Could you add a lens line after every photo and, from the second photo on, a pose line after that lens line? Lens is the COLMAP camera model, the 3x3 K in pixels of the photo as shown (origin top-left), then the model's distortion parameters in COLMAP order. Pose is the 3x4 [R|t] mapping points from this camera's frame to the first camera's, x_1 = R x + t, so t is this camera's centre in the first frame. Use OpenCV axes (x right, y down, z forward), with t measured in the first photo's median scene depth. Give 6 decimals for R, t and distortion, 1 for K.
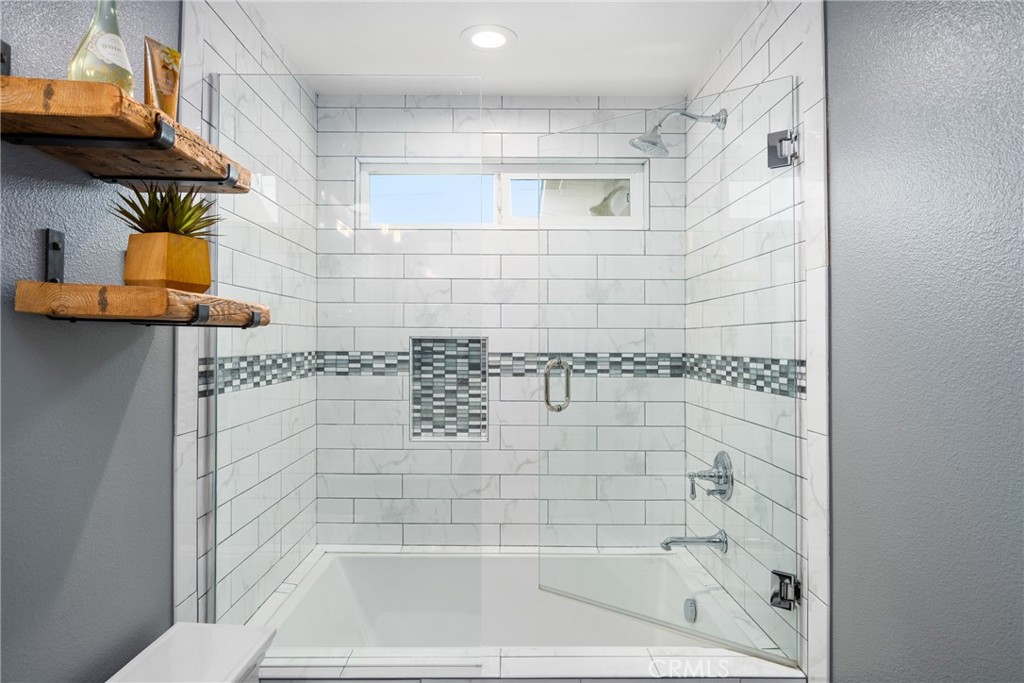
lens RADIAL K [[633.1, 0, 507.6], [0, 633.1, 341.7], [0, 0, 1]] dist [0.003424, -0.004655]
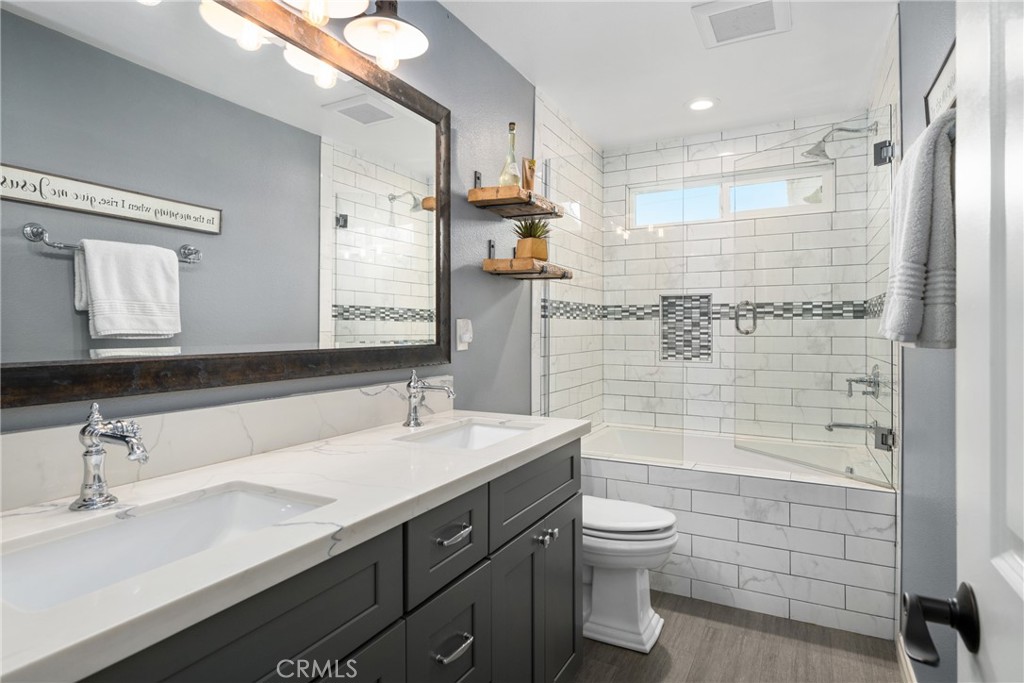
lens RADIAL K [[538.5, 0, 512.4], [0, 538.5, 335.0], [0, 0, 1]] dist [-0.003762, -0.000481]
pose [[0.881635, 0.004096, -0.471915, 0.159756], [0.003254, 0.999886, 0.014758, 0.072575], [0.471921, -0.014547, 0.881521, -0.366801]]
